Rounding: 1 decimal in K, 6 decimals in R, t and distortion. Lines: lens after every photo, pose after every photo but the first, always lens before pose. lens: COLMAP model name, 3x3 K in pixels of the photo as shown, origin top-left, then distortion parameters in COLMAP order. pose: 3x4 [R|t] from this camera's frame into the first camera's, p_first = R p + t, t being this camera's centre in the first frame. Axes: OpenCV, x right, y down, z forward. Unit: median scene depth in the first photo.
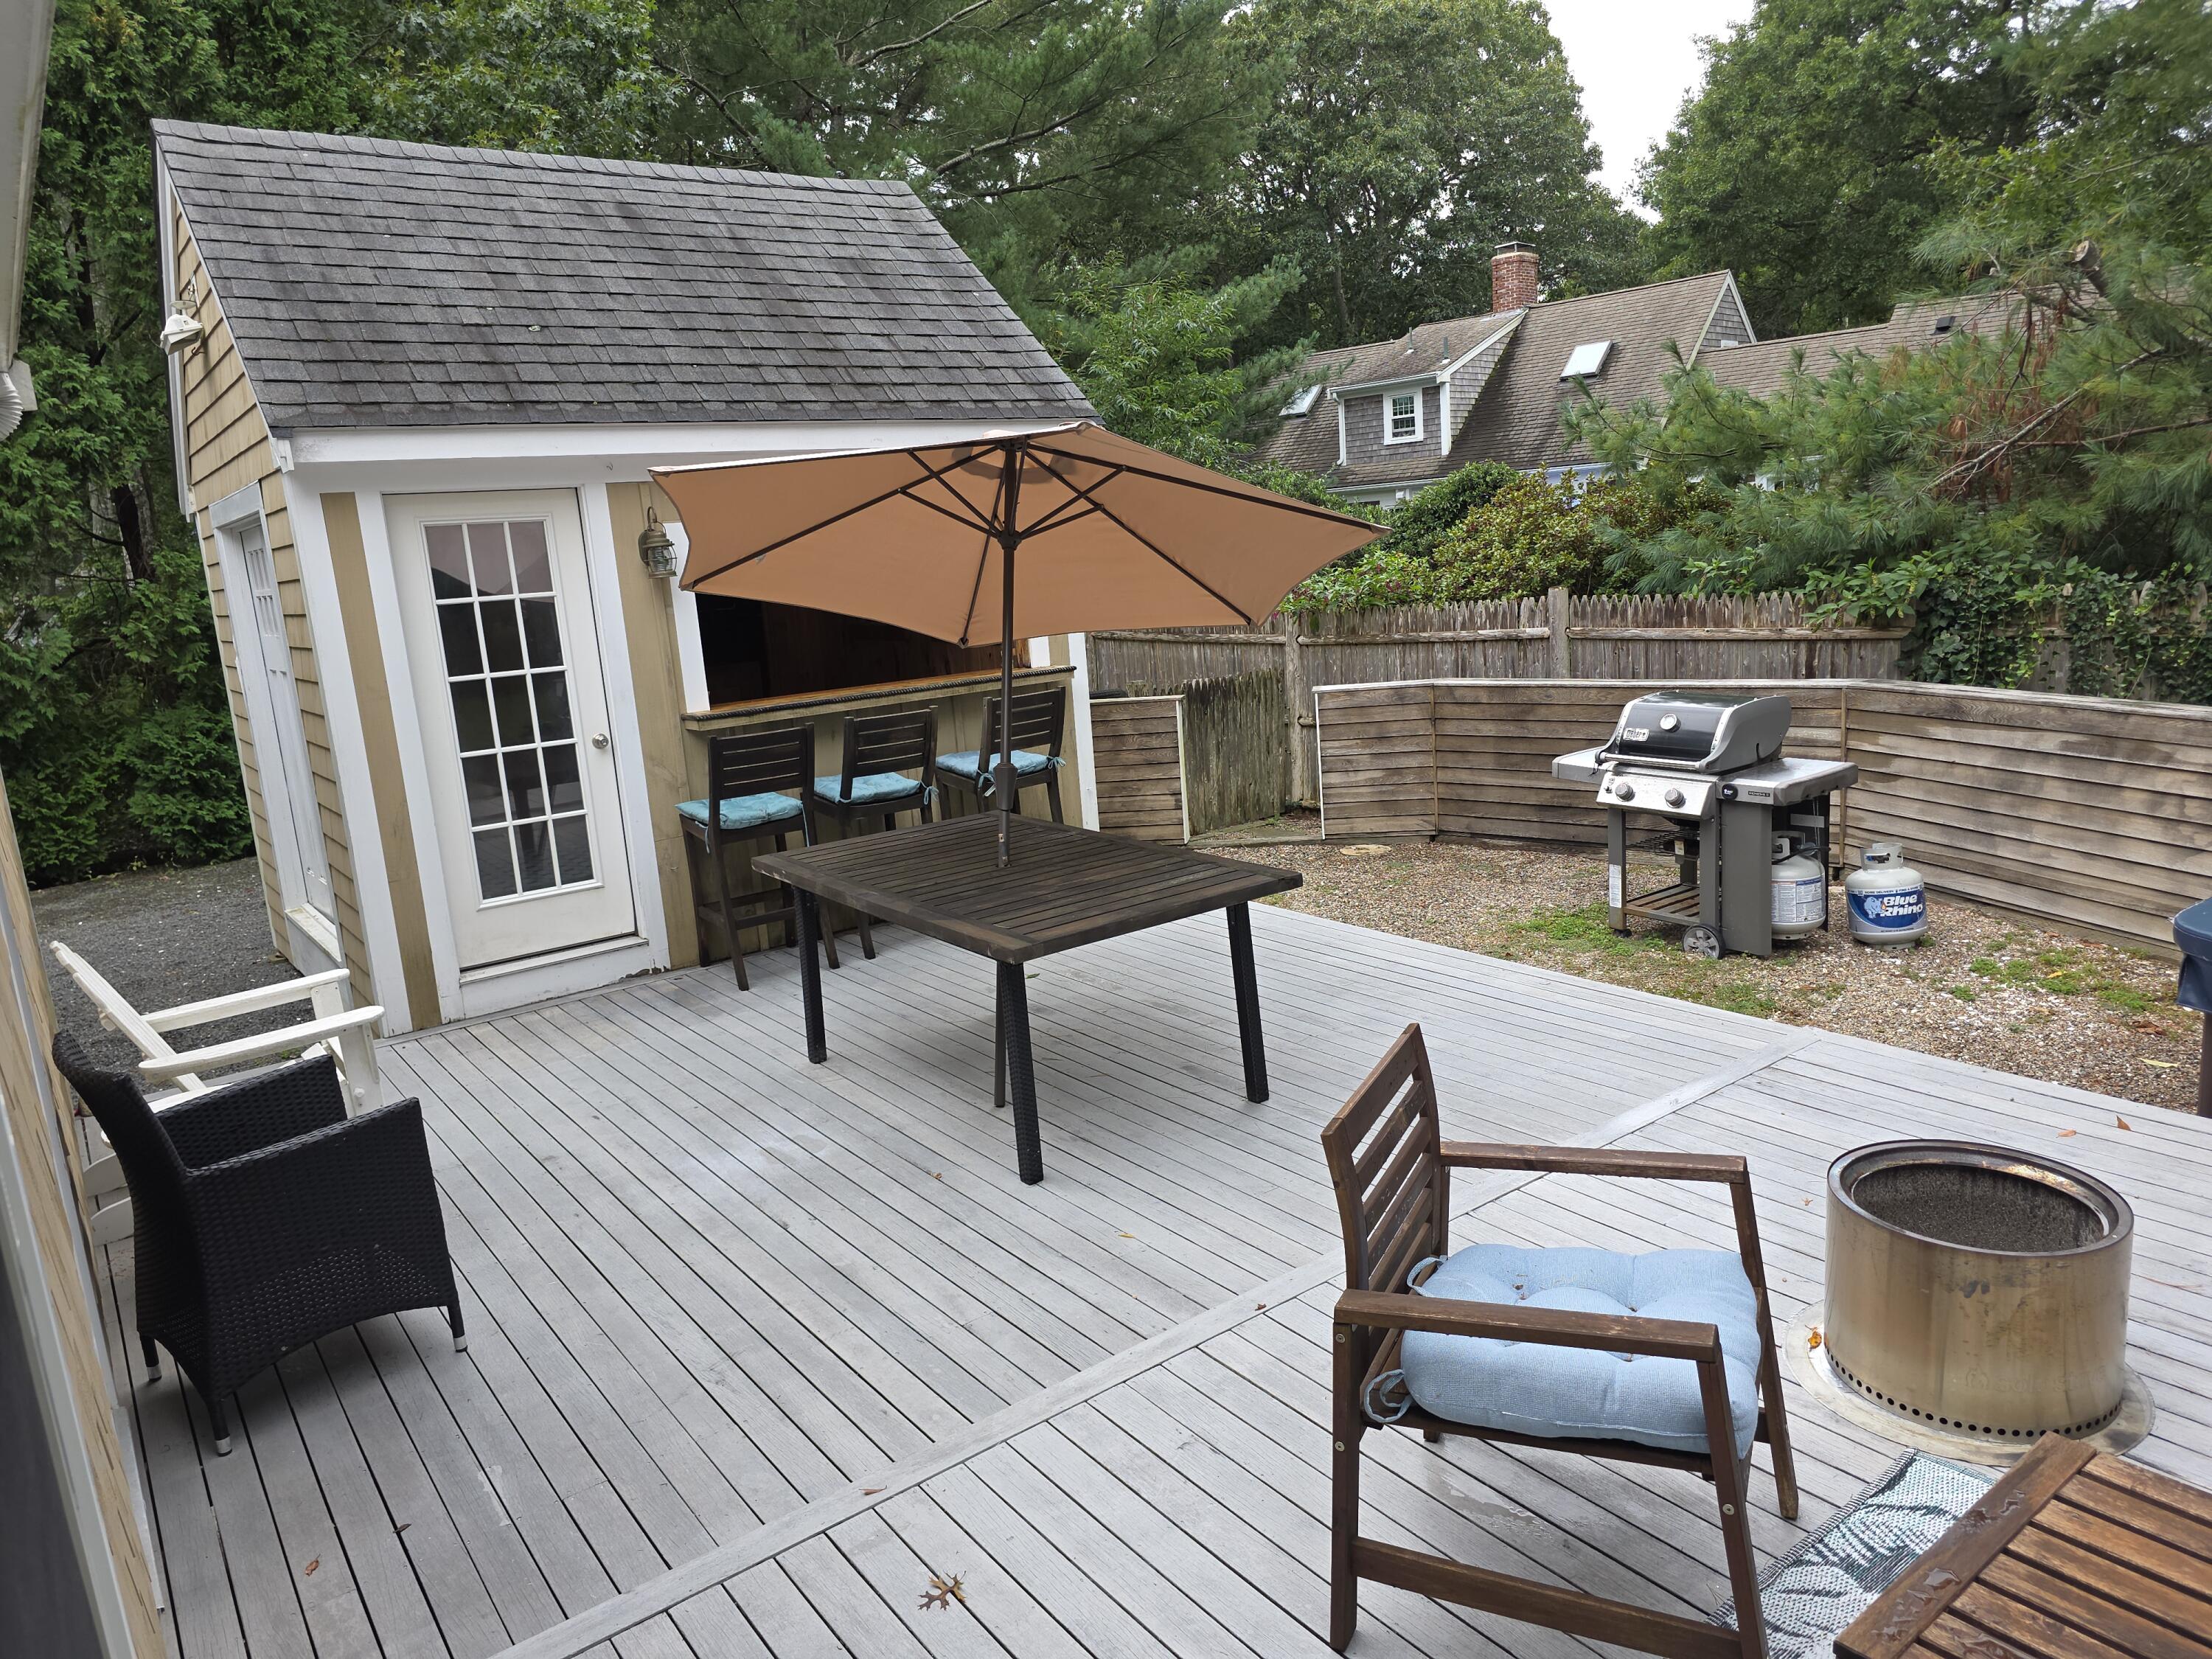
lens RADIAL K [[1497.0, 0, 1102.6], [0, 1497.0, 826.0], [0, 0, 1]] dist [0.041186, -0.046438]
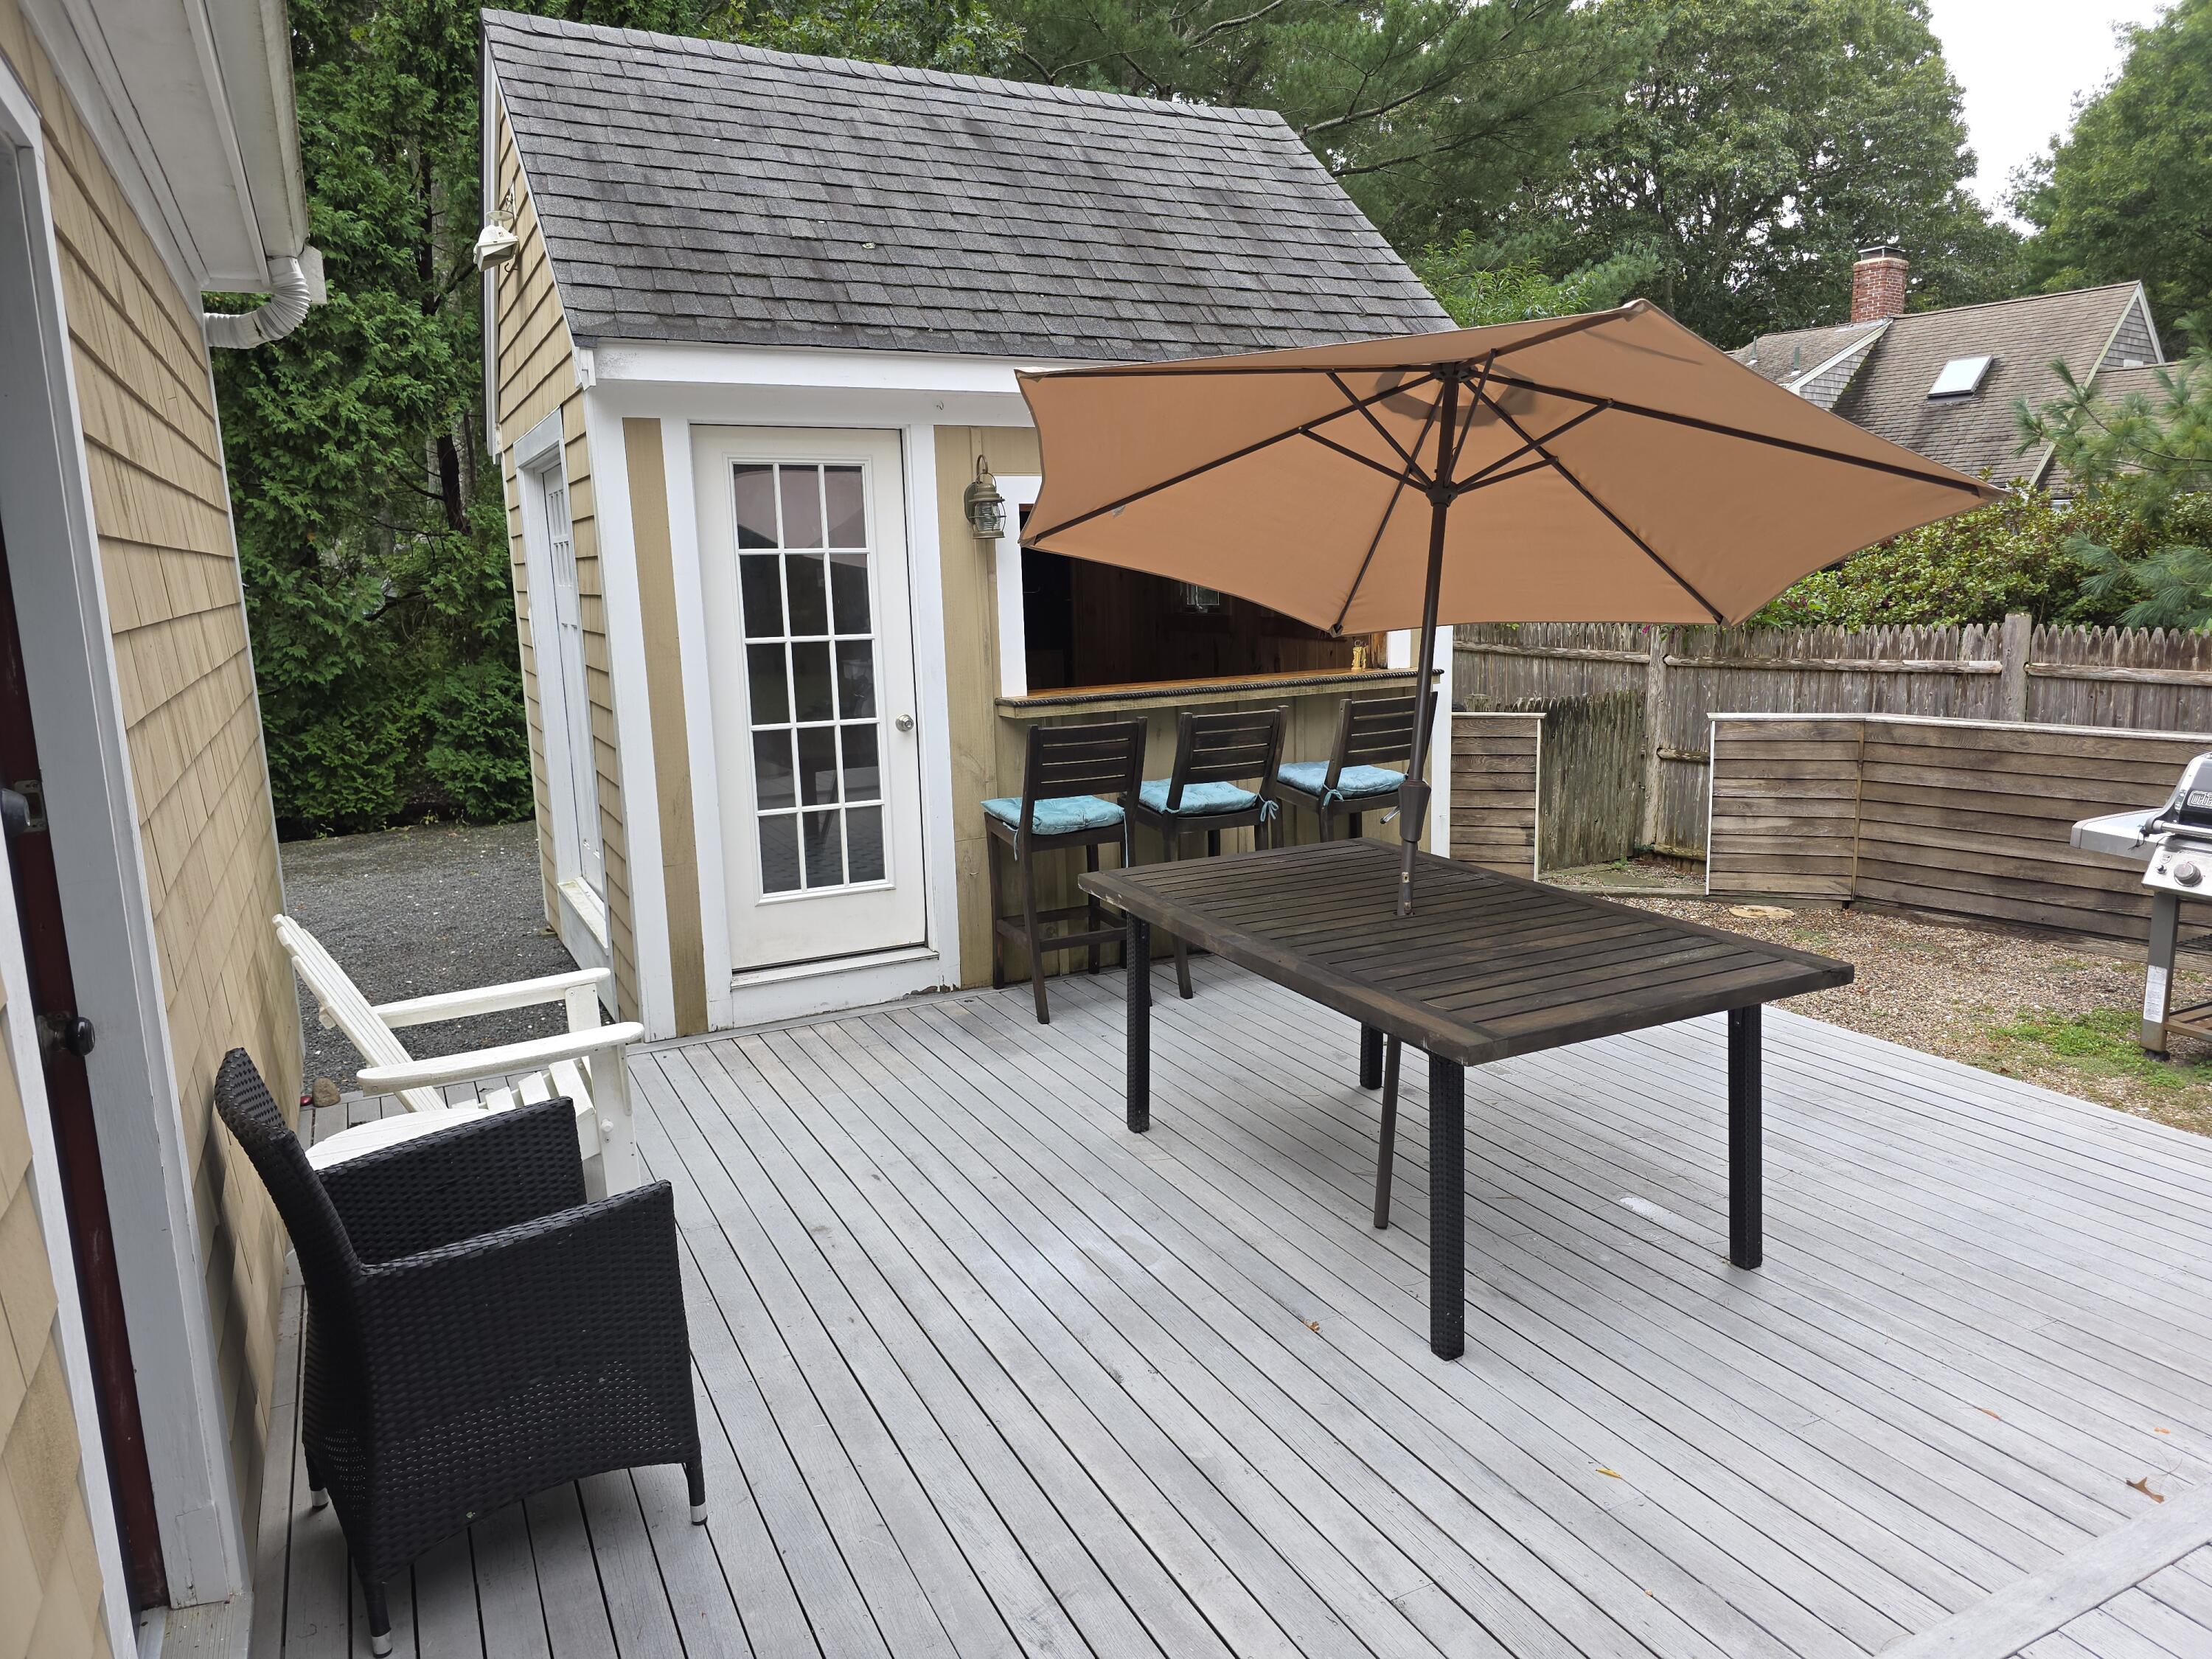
lens RADIAL K [[1497.0, 0, 1127.0], [0, 1497.0, 827.9], [0, 0, 1]] dist [0.041186, -0.046438]
pose [[0.986037, 0.075026, -0.148669, -0.070668], [-0.075974, 0.997110, -0.000696, -0.004479], [0.148187, 0.011981, 0.988887, 0.156230]]
